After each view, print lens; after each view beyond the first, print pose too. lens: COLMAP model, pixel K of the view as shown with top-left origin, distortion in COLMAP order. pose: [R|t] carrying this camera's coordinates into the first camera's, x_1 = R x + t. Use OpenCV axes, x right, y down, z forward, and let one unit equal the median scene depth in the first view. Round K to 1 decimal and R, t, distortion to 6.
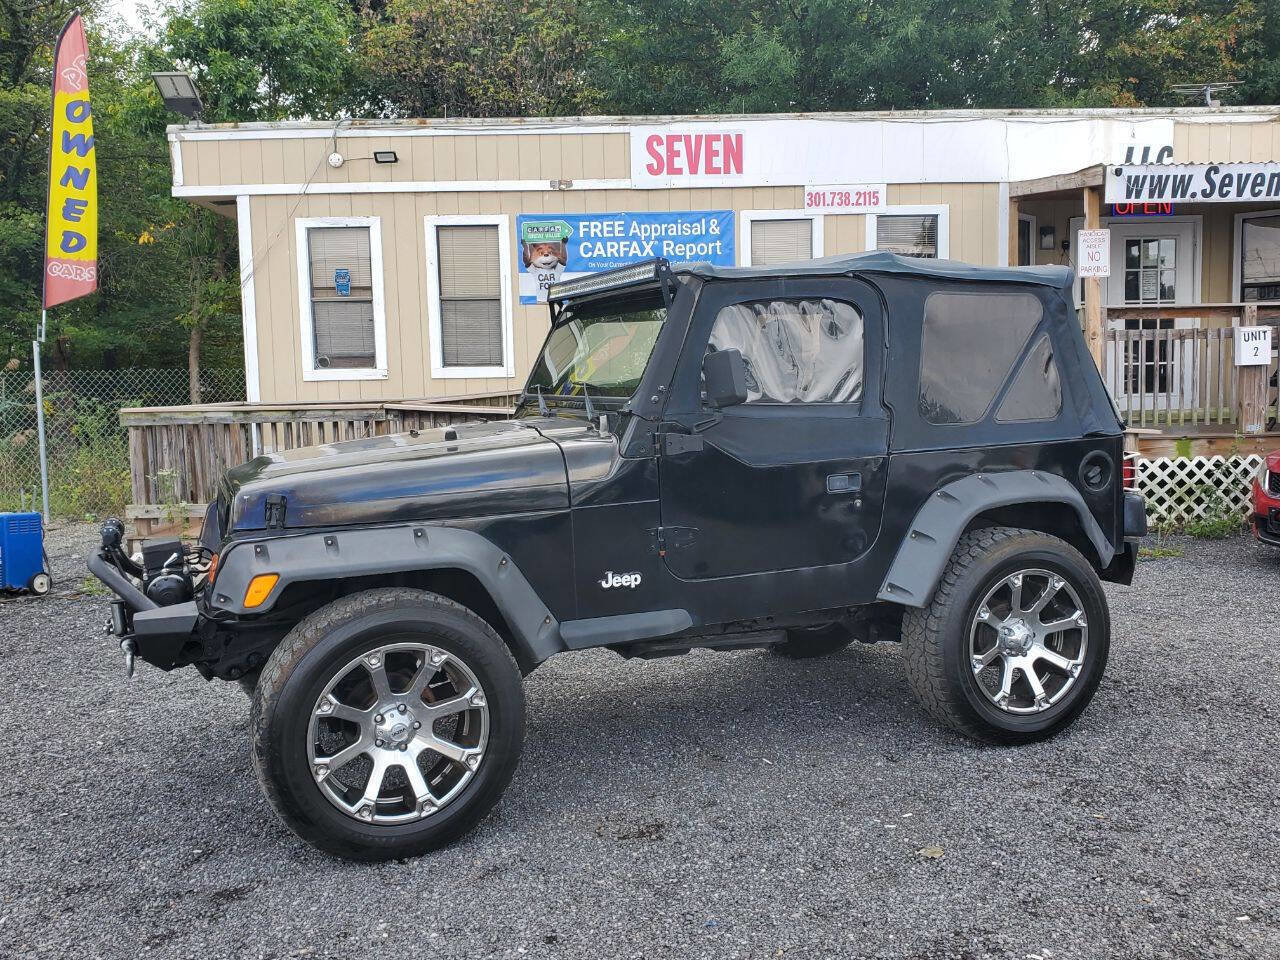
lens RADIAL K [[1170.0, 0, 647.7], [0, 1170.0, 469.2], [0, 0, 1]] dist [0.121915, -0.322966]
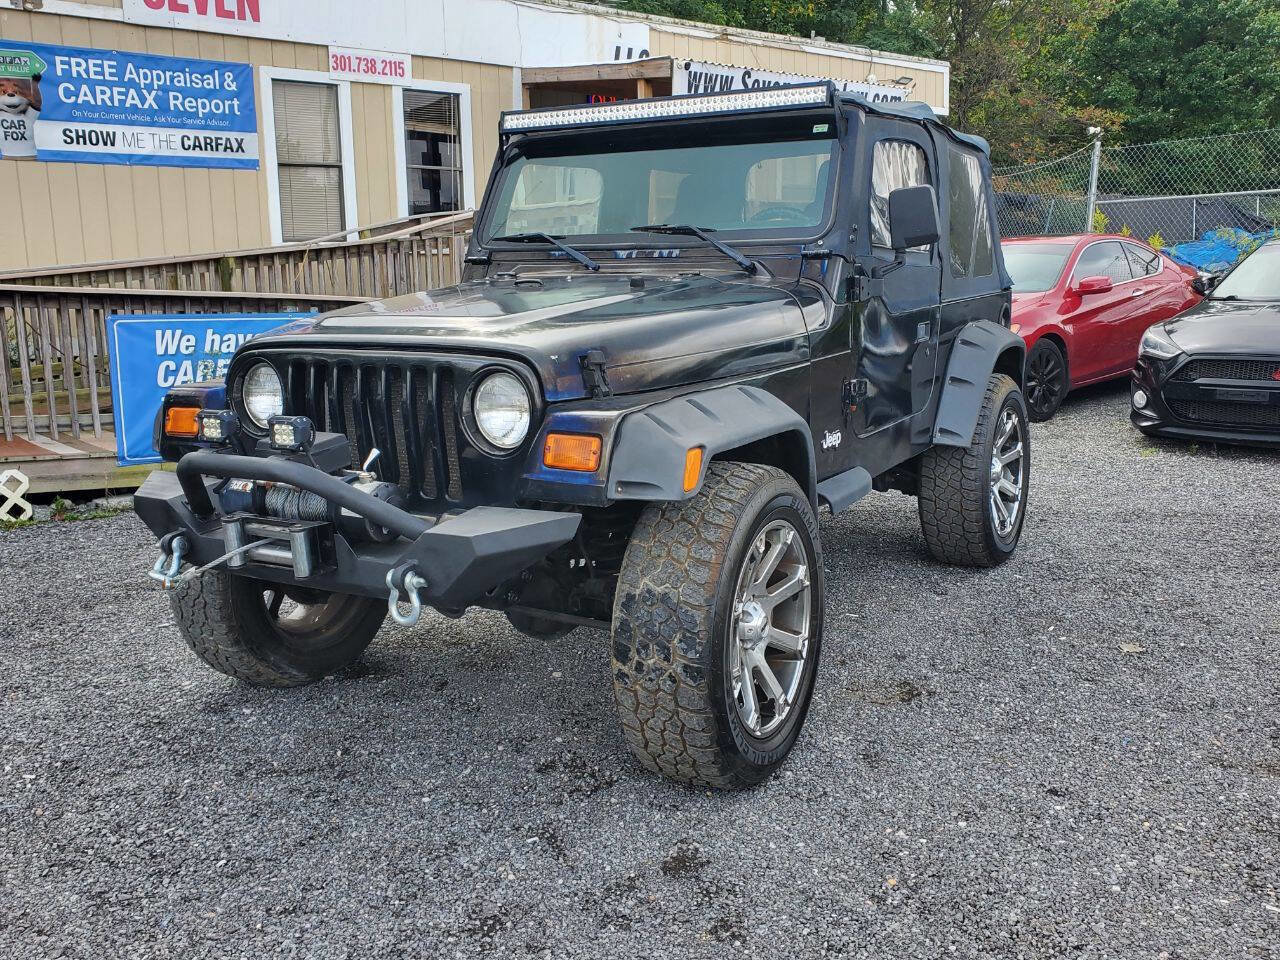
lens RADIAL K [[1191.0, 0, 661.1], [0, 1191.0, 460.2], [0, 0, 1]] dist [-0.018446, 0.055454]
pose [[0.789194, -0.088662, 0.607711, -0.297989], [0.048370, 0.995424, 0.082412, 0.012491], [-0.612236, -0.035644, 0.789871, 0.149473]]
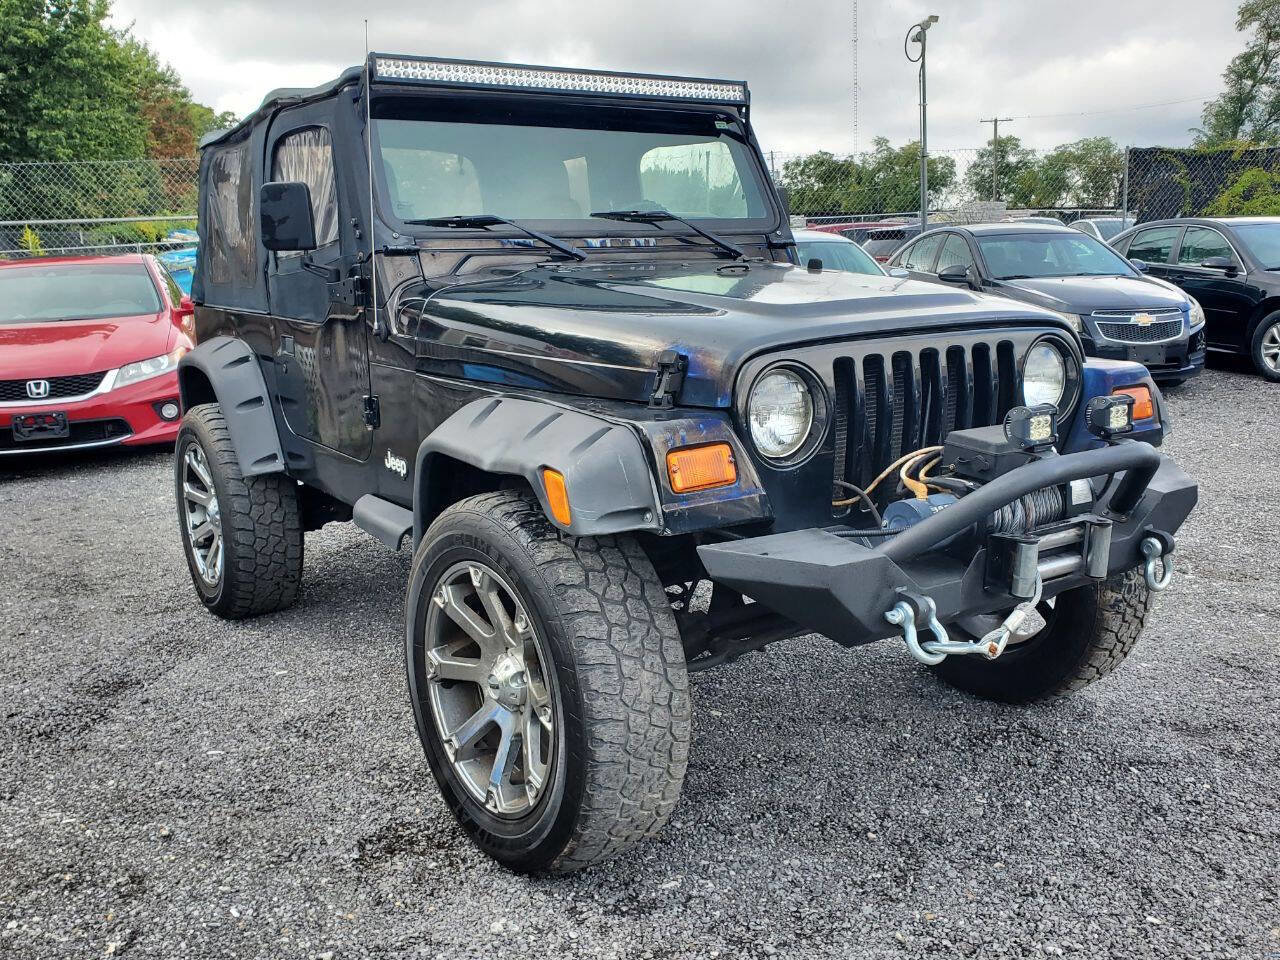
lens RADIAL K [[1186.5, 0, 656.2], [0, 1186.5, 455.4], [0, 0, 1]] dist [-0.004426, 0.006467]
pose [[-0.209931, -0.123489, 0.969886, -0.420411], [0.117659, 0.981592, 0.150446, -0.015558], [-0.970611, 0.145699, -0.191537, 0.570448]]
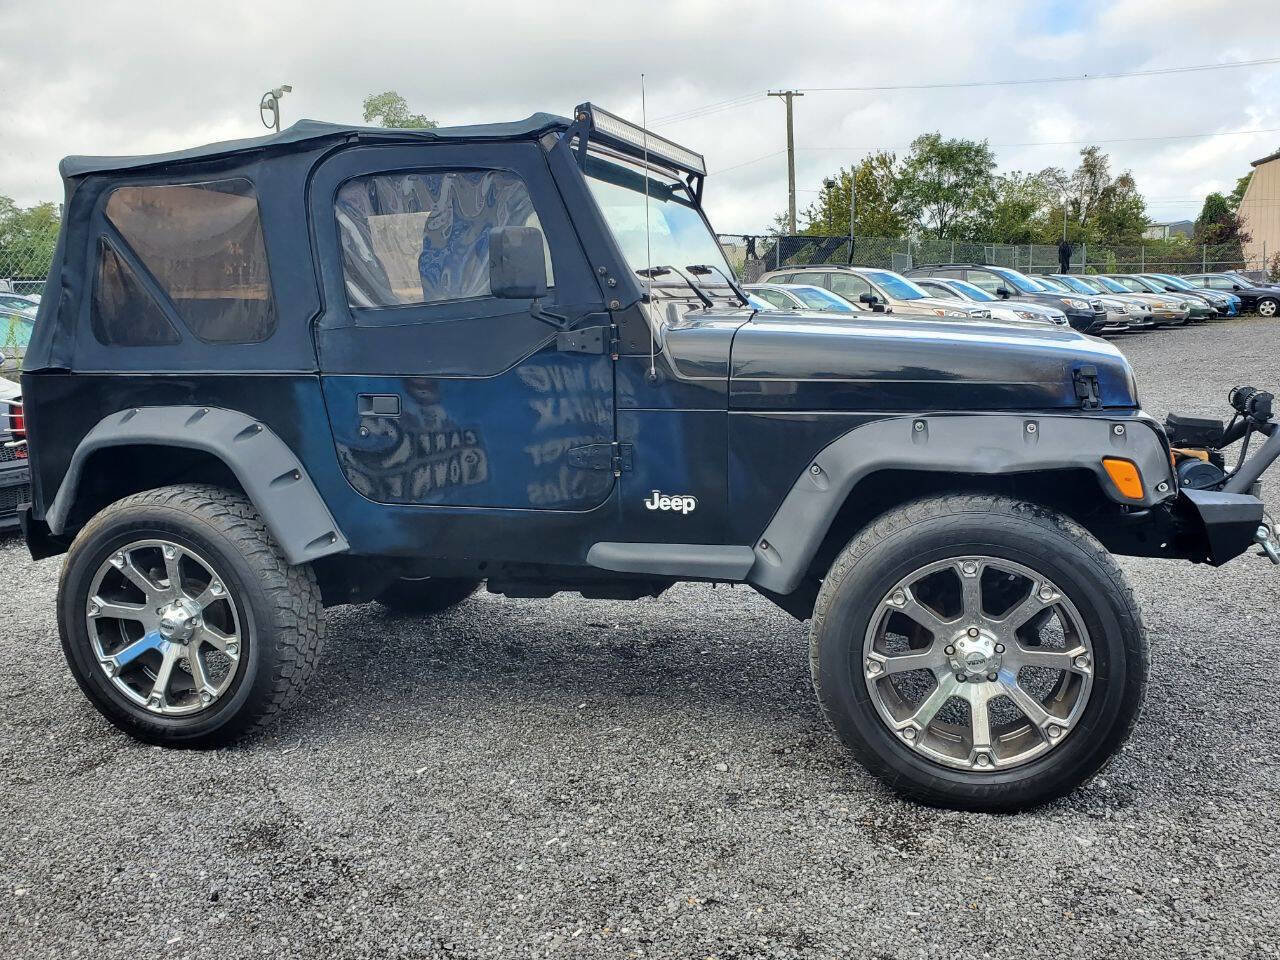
lens RADIAL K [[1158.3, 0, 661.2], [0, 1158.3, 447.2], [0, 0, 1]] dist [0.037325, -0.082356]
pose [[-0.792813, -0.020566, 0.609118, -0.277817], [0.108284, 0.978776, 0.173986, -0.047068], [-0.599768, 0.203896, -0.773760, 0.843163]]
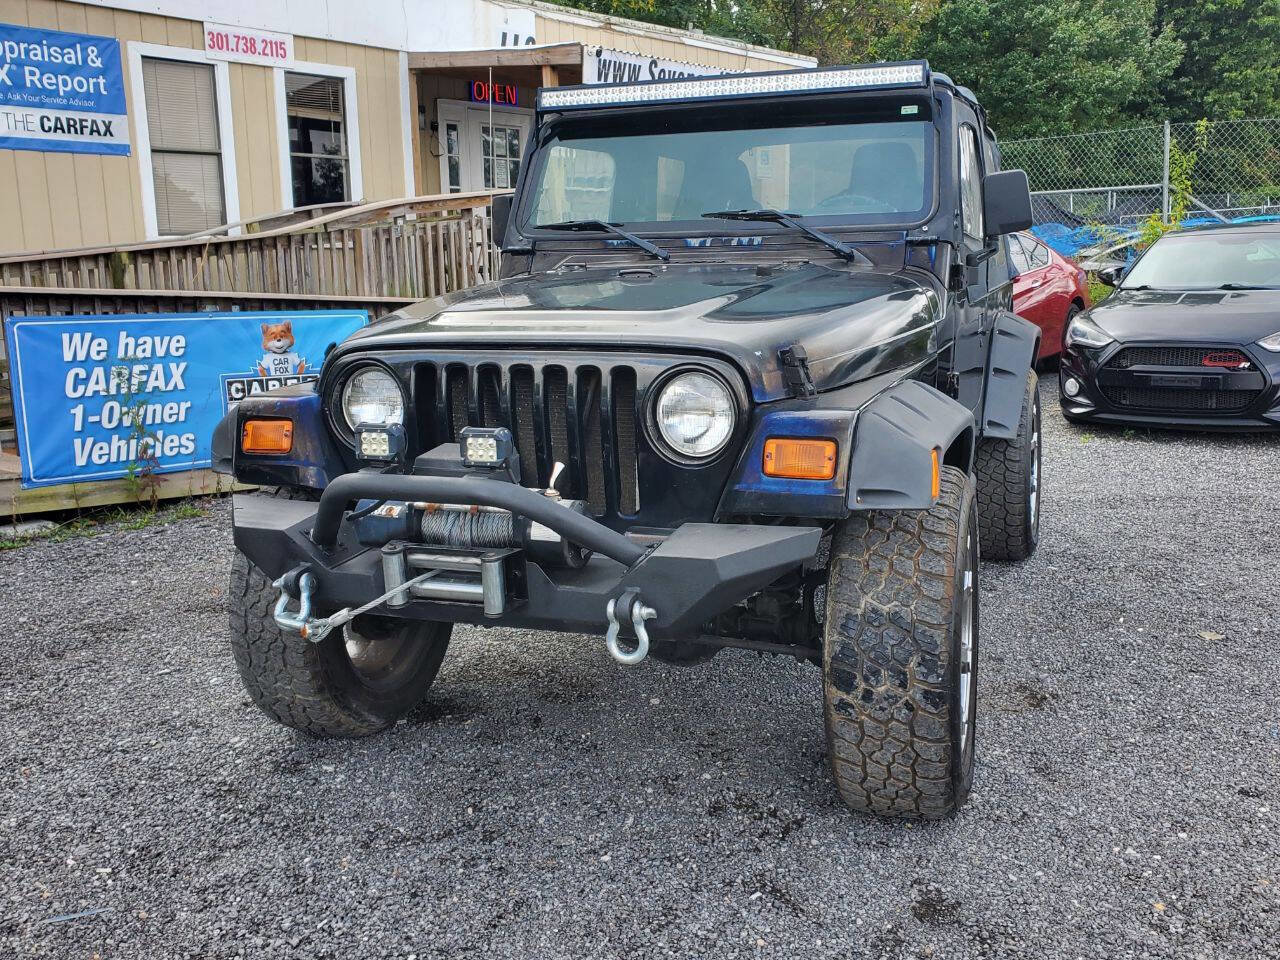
lens RADIAL K [[1192.4, 0, 680.8], [0, 1192.4, 454.9], [0, 0, 1]] dist [-0.026906, 0.072097]
pose [[0.673388, -0.111141, 0.730887, -0.344686], [0.065795, 0.993722, 0.090490, 0.007352], [-0.736356, -0.012846, 0.676473, 0.234176]]
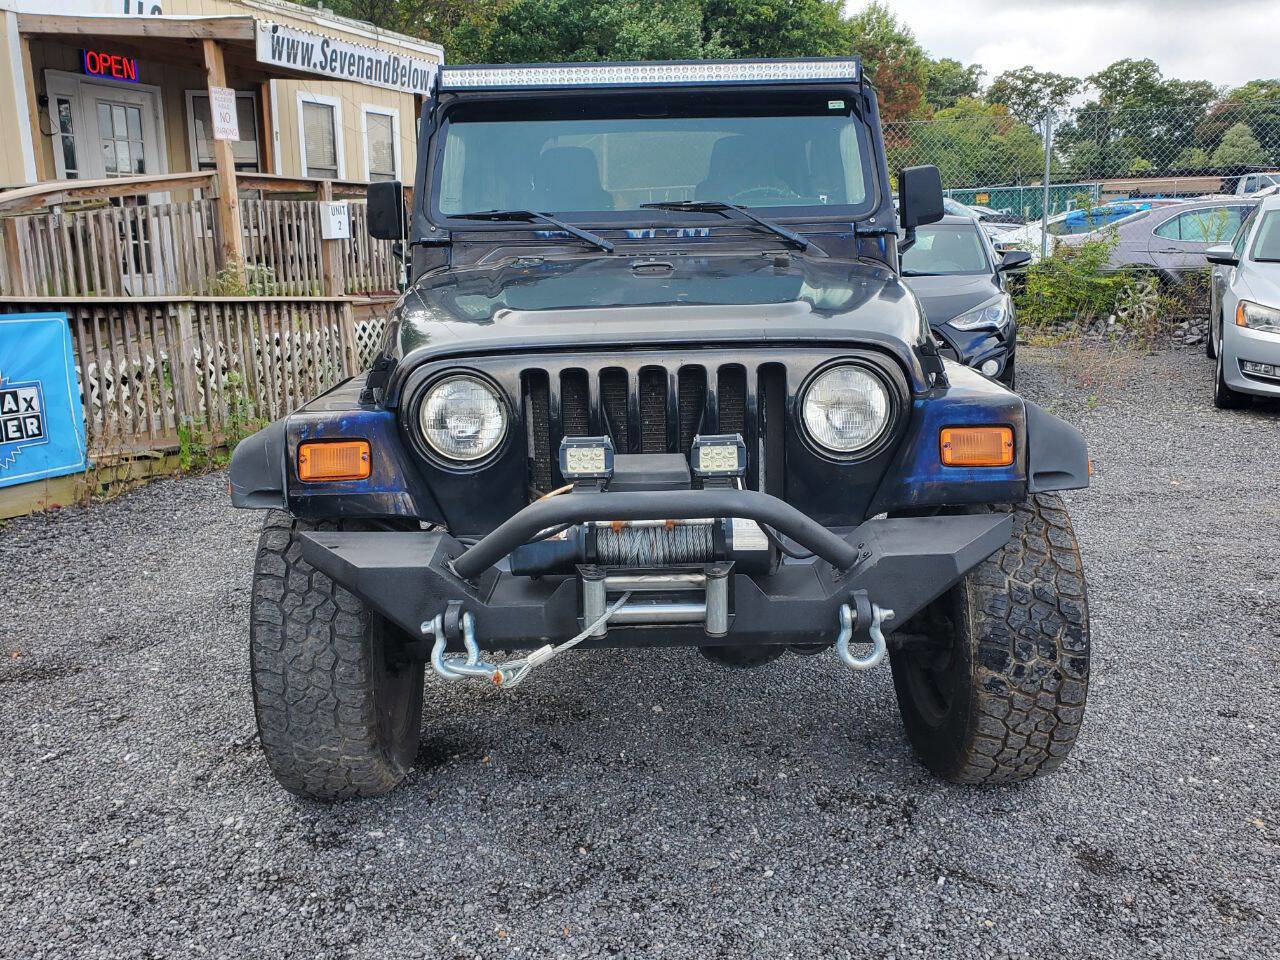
lens RADIAL K [[1186.5, 0, 656.2], [0, 1186.5, 455.4], [0, 0, 1]] dist [-0.004426, 0.006467]
pose [[0.377011, -0.151648, 0.913710, -0.403496], [0.091763, 0.987767, 0.126077, -0.004141], [-0.921652, 0.036312, 0.386315, 0.351651]]
